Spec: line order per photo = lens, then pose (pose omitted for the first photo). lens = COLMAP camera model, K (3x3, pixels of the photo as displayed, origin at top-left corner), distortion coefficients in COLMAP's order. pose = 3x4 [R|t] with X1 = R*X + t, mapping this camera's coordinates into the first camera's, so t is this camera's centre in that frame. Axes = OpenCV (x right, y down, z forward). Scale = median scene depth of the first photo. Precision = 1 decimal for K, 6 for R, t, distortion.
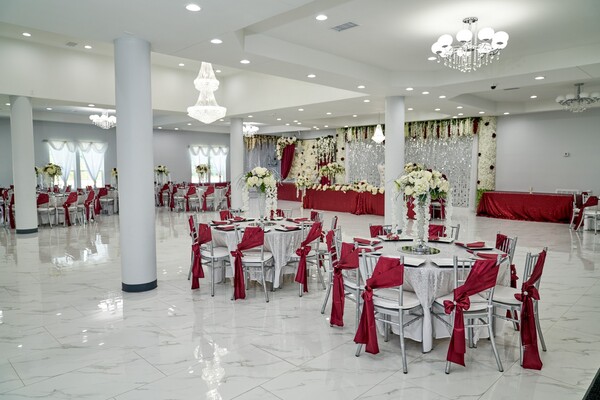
lens RADIAL K [[413.3, 0, 300.0], [0, 413.3, 200.0], [0, 0, 1]] dist [0.006592, 0.000876]
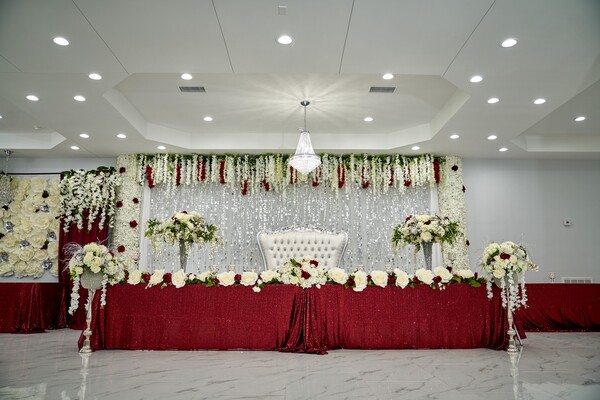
lens RADIAL K [[466.3, 0, 300.0], [0, 466.3, 200.0], [0, 0, 1]] dist [-0.049400, 0.005738]
pose [[0.697903, 0.132861, 0.703760, -0.144545], [0.060271, 0.968261, -0.242566, 0.005138], [-0.713651, 0.211704, 0.667745, 0.663705]]
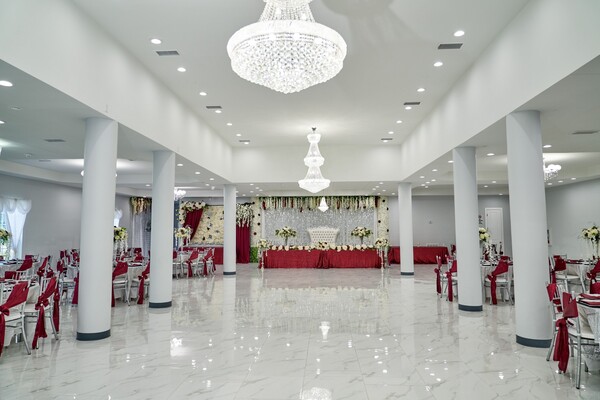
lens RADIAL K [[413.3, 0, 300.0], [0, 413.3, 200.0], [0, 0, 1]] dist [0.006592, 0.000876]
pose [[0.745478, 0.047535, 0.664834, -0.688963], [0.060150, 0.988586, -0.138129, -0.000981], [-0.663811, 0.142962, 0.734109, 0.103256]]
